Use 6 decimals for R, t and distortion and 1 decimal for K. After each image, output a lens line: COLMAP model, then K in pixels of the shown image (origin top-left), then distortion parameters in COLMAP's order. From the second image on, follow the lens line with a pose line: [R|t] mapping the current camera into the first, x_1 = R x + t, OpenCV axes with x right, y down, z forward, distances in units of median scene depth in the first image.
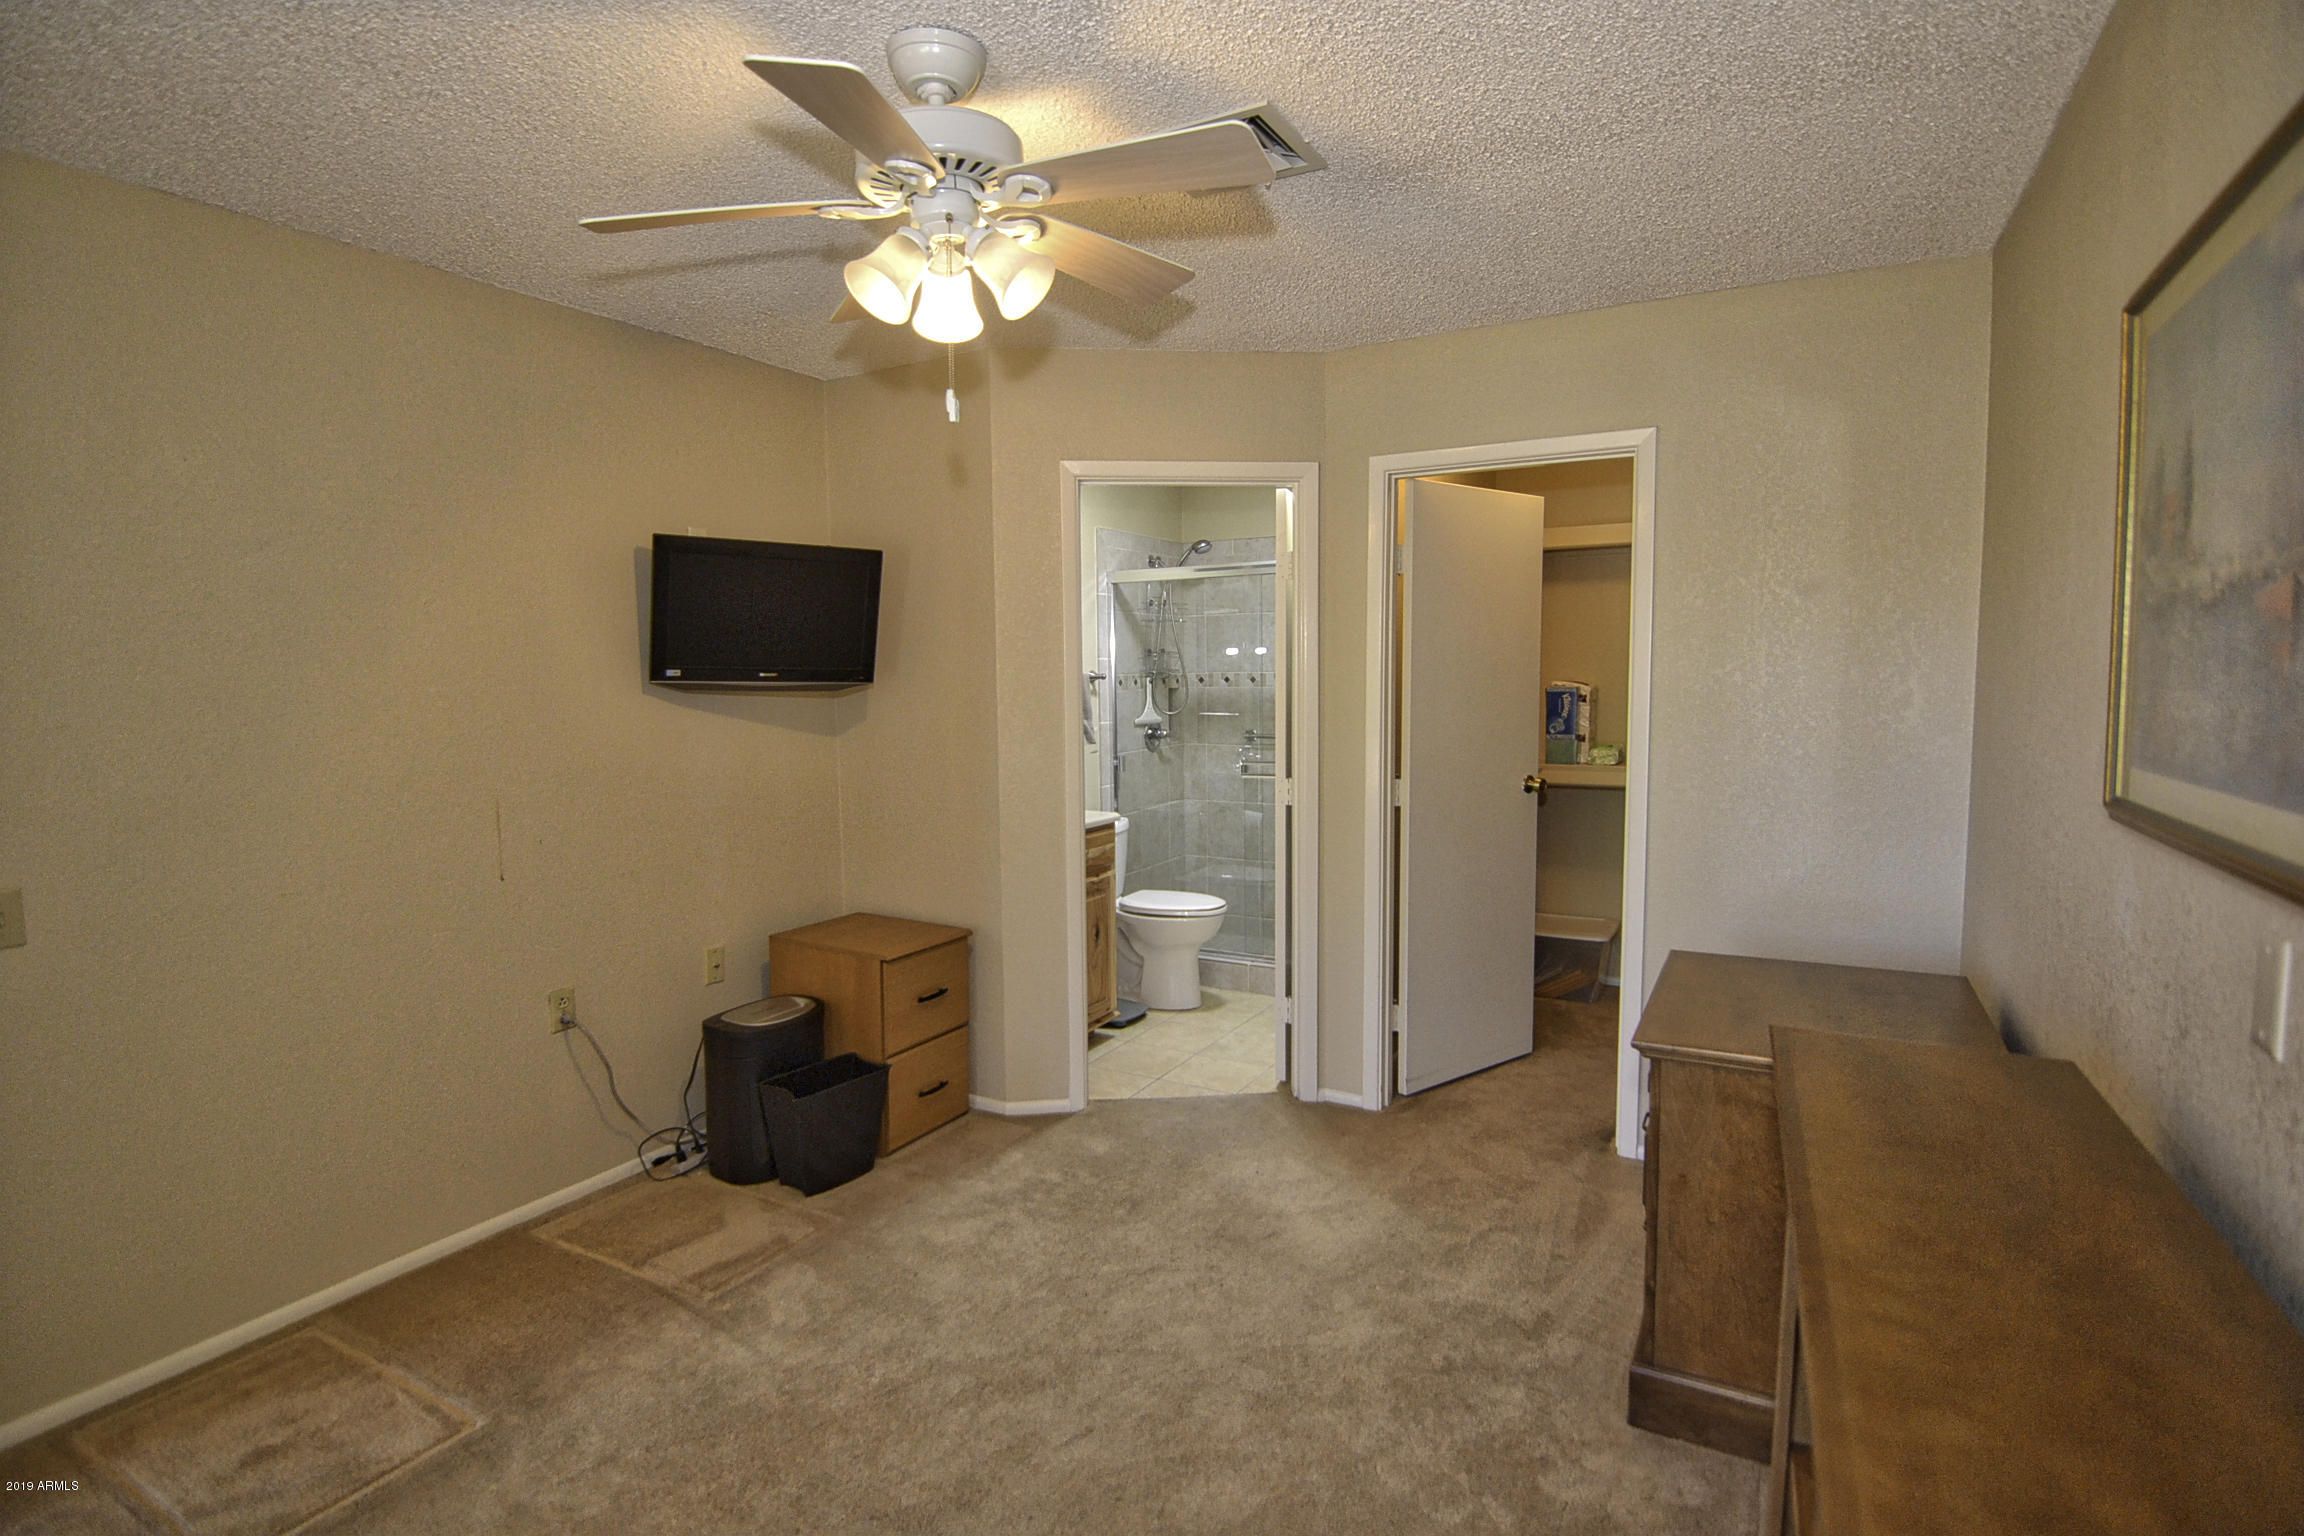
lens RADIAL K [[1131.3, 0, 1145.4], [0, 1131.3, 764.1], [0, 0, 1]] dist [-0.007857, -0.009318]
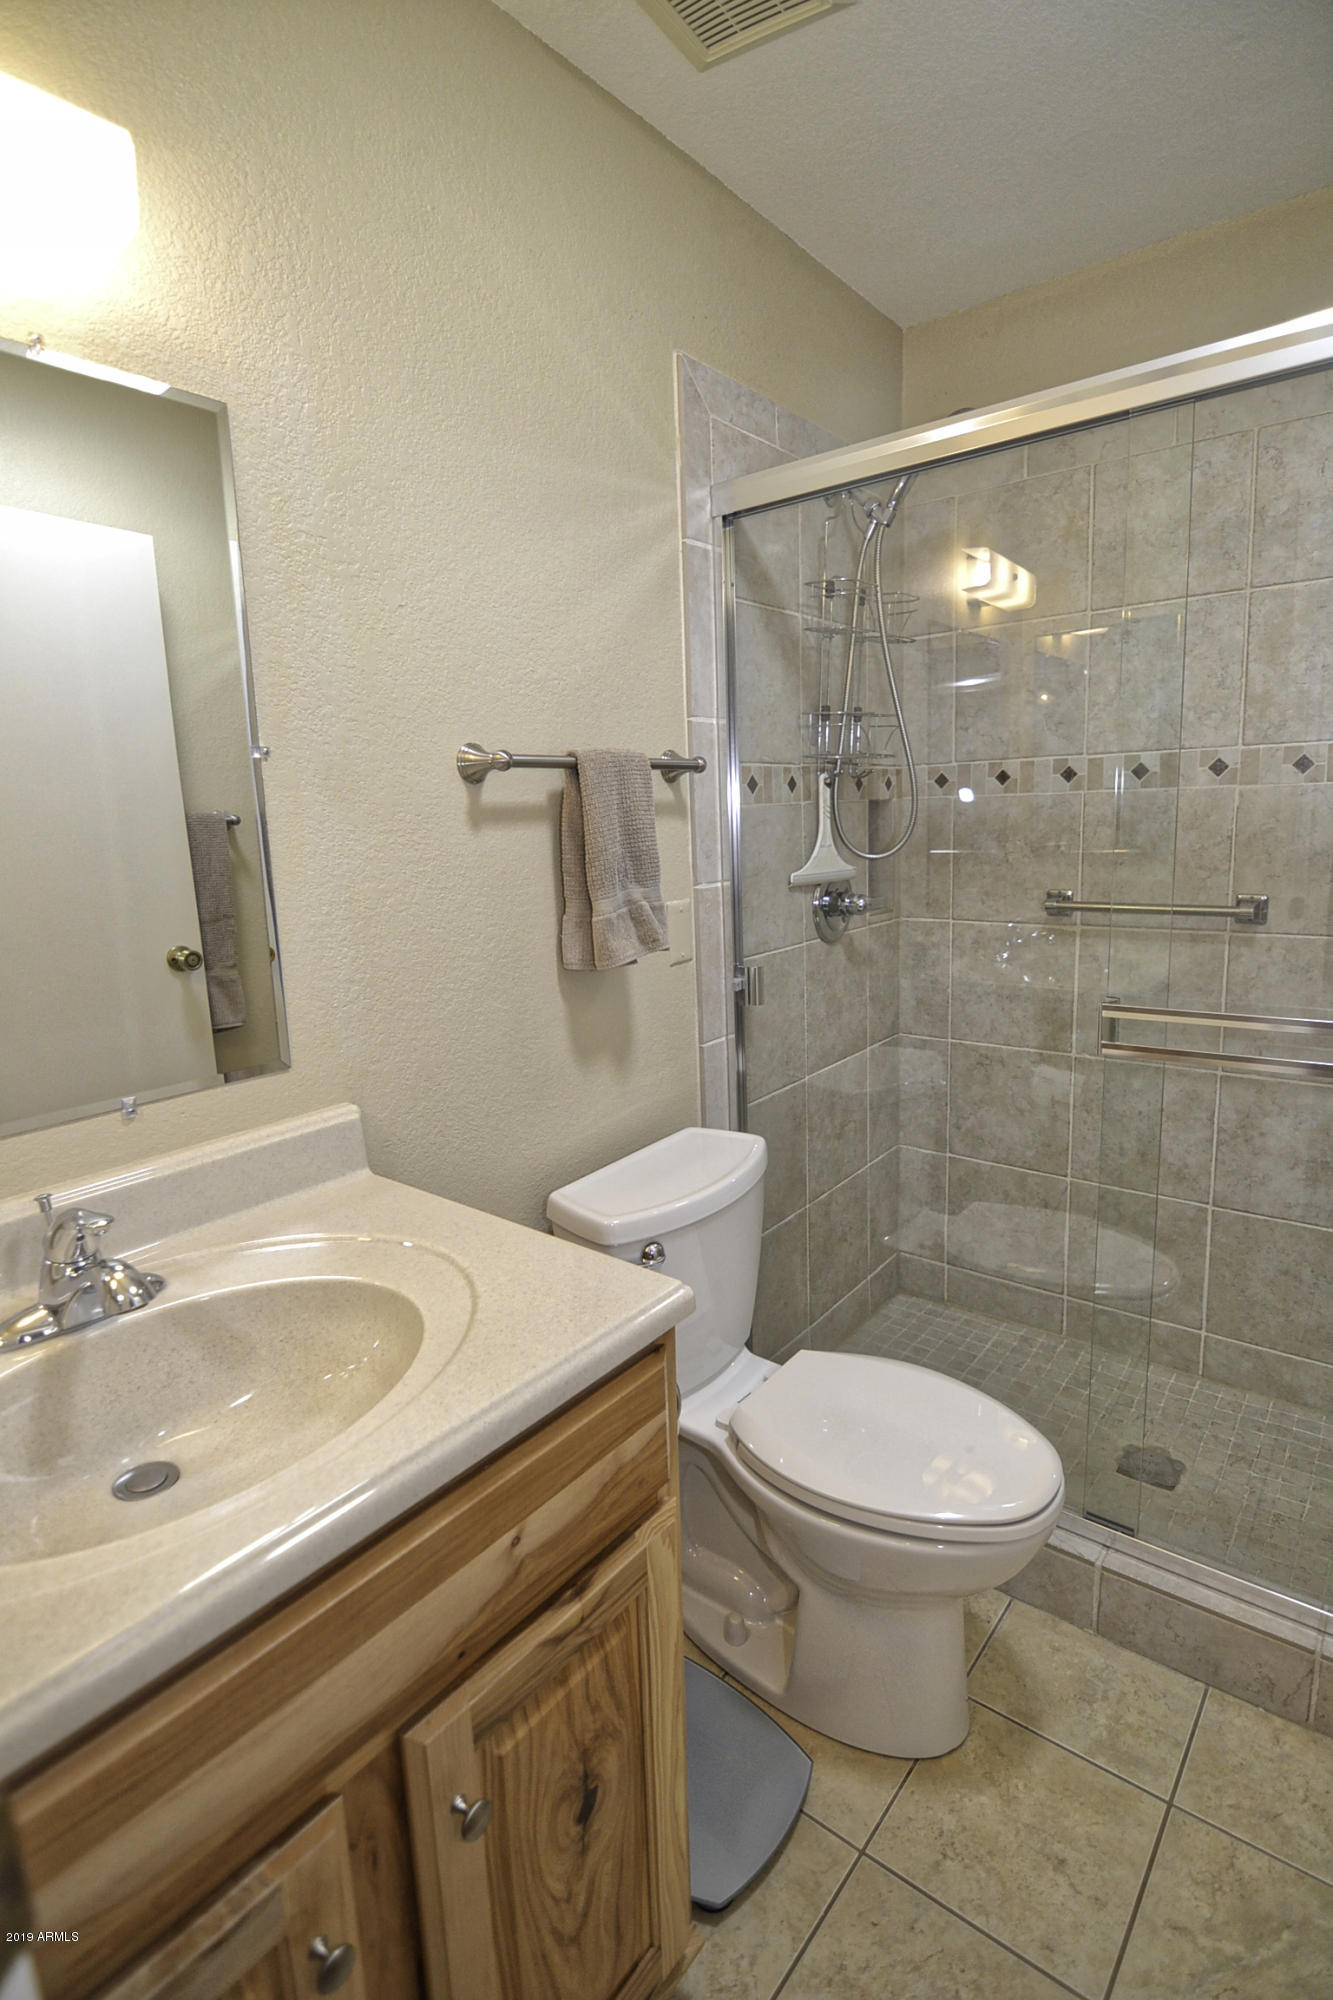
lens RADIAL K [[982.0, 0, 663.2], [0, 982.0, 998.4], [0, 0, 1]] dist [-0.007857, -0.009318]
pose [[0.986076, 0.005473, -0.166205, 0.005194], [0.012590, 0.994133, 0.107431, -0.032553], [0.165818, -0.108027, 0.980222, 0.617648]]
